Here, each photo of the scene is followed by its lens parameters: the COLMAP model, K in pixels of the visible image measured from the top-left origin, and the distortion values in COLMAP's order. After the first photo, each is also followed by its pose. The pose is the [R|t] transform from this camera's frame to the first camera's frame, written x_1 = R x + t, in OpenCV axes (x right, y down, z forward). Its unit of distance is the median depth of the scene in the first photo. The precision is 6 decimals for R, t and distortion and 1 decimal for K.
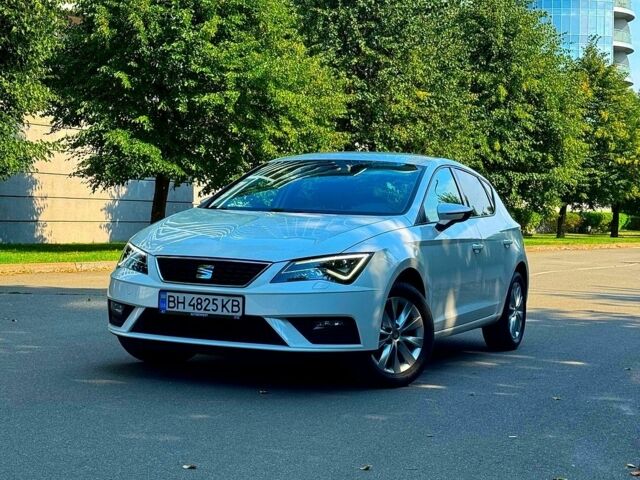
lens RADIAL K [[1175.7, 0, 320.0], [0, 1175.7, 240.0], [0, 0, 1]] dist [0.136851, -0.053092]
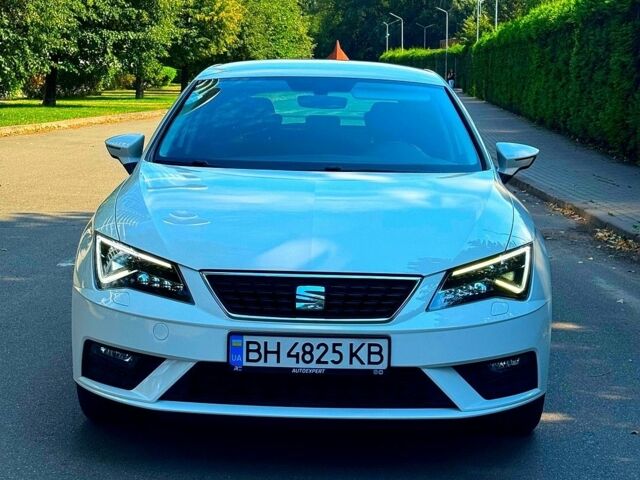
lens RADIAL K [[1175.7, 0, 320.0], [0, 1175.7, 240.0], [0, 0, 1]] dist [0.136851, -0.053092]
pose [[0.921288, -0.068558, 0.382791, -0.317351], [0.019823, 0.991337, 0.129839, -0.078814], [-0.388377, -0.112031, 0.914665, 0.454066]]
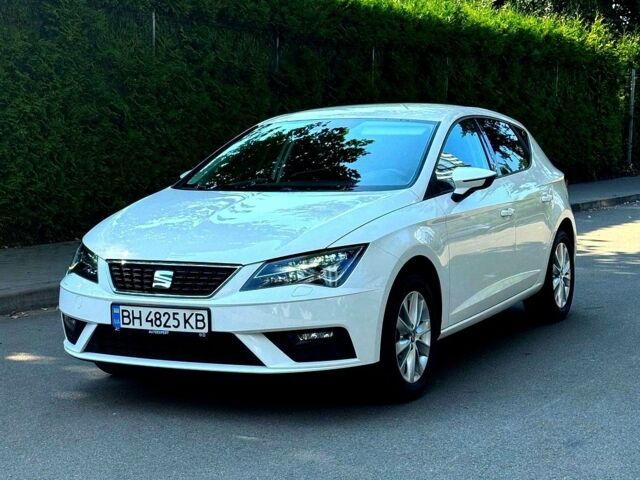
lens RADIAL K [[1175.7, 0, 320.0], [0, 1175.7, 240.0], [0, 0, 1]] dist [0.136851, -0.053092]
pose [[0.996661, -0.053580, -0.061620, 0.063211], [0.057832, 0.995908, 0.069439, -0.050838], [0.057647, -0.072770, 0.995681, 0.189182]]
